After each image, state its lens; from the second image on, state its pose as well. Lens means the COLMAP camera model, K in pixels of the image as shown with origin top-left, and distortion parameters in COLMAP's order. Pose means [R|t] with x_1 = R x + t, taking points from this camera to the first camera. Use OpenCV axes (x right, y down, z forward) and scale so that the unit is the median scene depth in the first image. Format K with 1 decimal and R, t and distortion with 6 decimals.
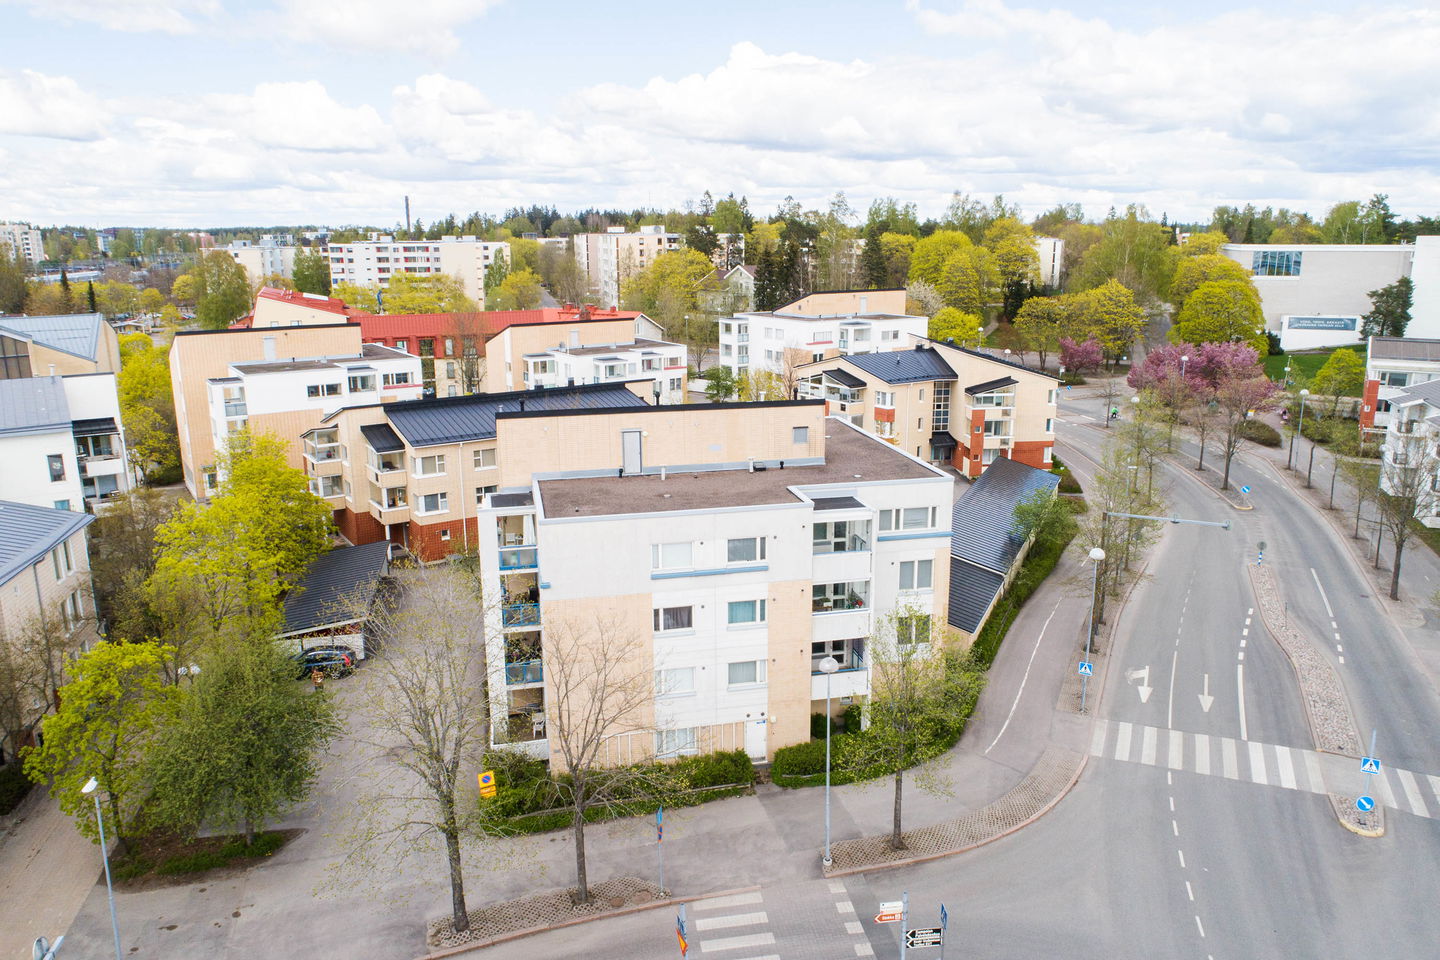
lens RADIAL K [[991.7, 0, 719.1], [0, 991.7, 501.0], [0, 0, 1]] dist [-0.001520, -0.000327]
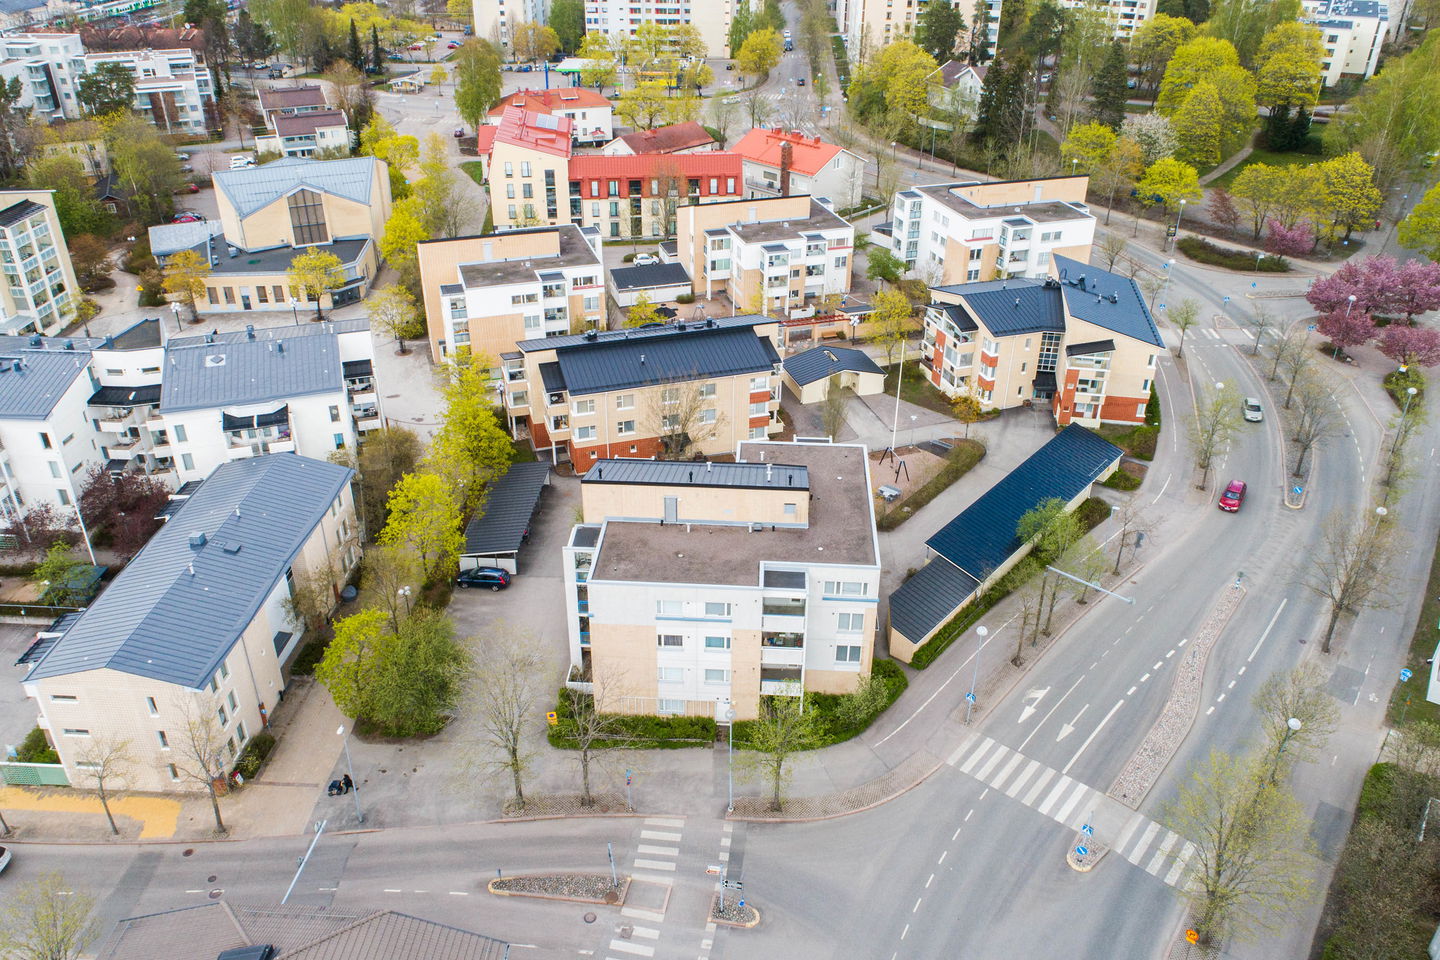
lens RADIAL K [[1048.3, 0, 714.5], [0, 1048.3, 464.5], [0, 0, 1]] dist [-0.001406, 0.000018]
pose [[0.959659, 0.146160, -0.240191, 0.189514], [-0.076402, 0.957681, 0.277508, -0.307376], [0.270587, -0.247962, 0.930214, -0.232246]]
